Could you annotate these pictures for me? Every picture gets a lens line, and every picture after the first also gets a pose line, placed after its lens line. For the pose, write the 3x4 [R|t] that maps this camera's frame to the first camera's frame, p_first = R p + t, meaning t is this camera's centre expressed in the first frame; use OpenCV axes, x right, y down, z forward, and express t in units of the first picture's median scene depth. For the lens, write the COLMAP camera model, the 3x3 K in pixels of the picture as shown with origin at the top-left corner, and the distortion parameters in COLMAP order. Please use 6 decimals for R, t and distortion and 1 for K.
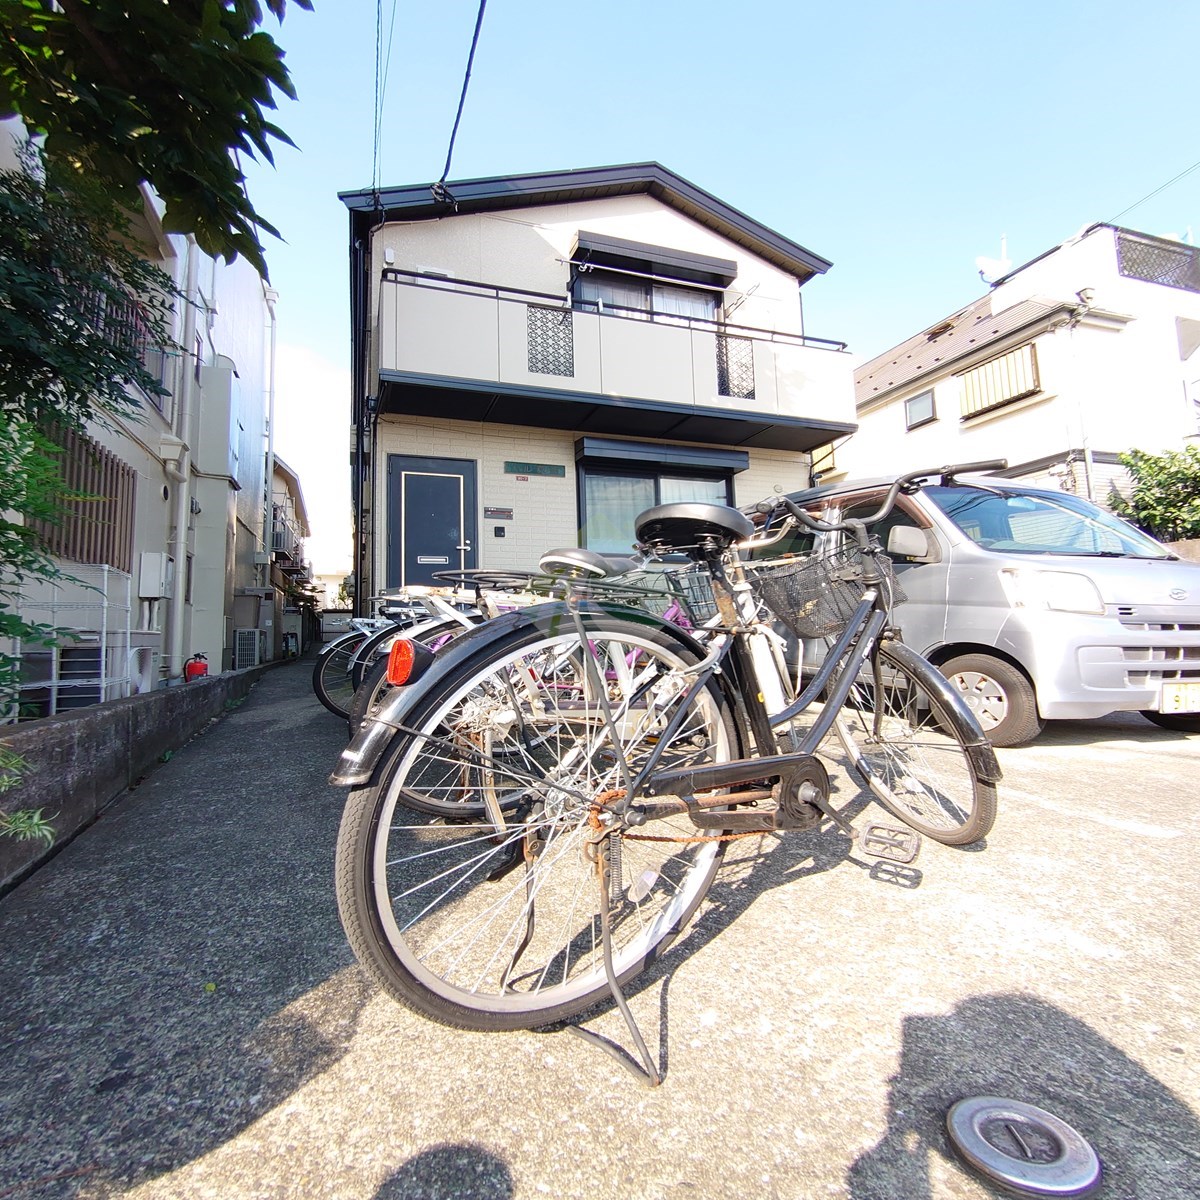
lens RADIAL K [[681.4, 0, 602.8], [0, 681.4, 564.6], [0, 0, 1]] dist [-0.005685, -0.001977]
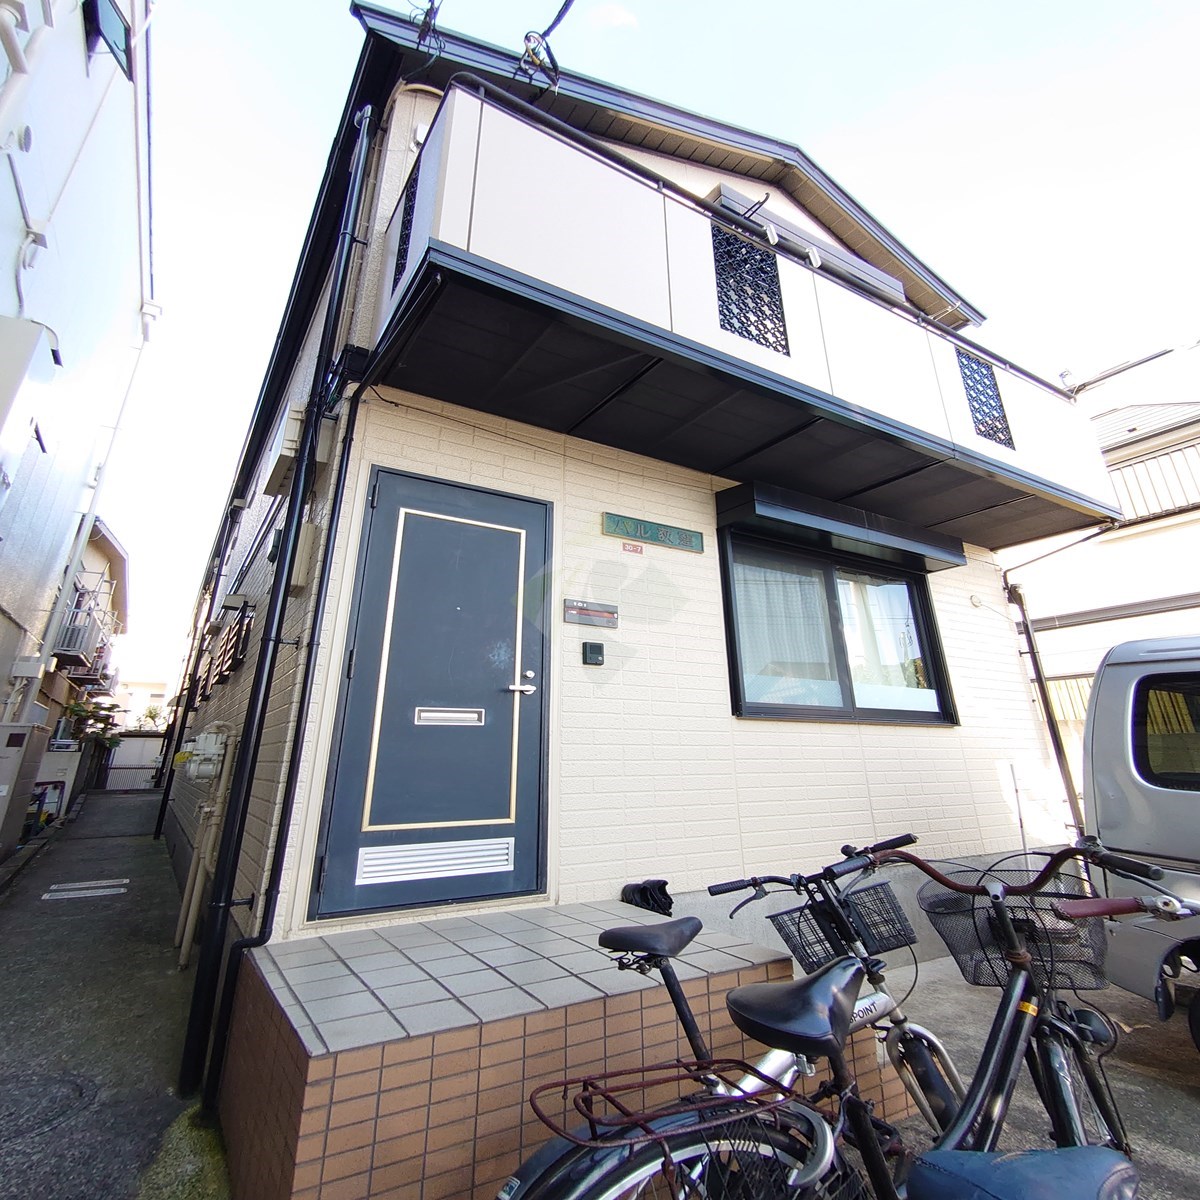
lens RADIAL K [[600.4, 0, 604.6], [0, 600.4, 495.9], [0, 0, 1]] dist [-0.000823, 0.000548]
pose [[0.966508, 0.104580, 0.234360, -0.252156], [-0.032665, 0.955906, -0.291849, -0.031314], [-0.254548, 0.274419, 0.927308, 0.580424]]
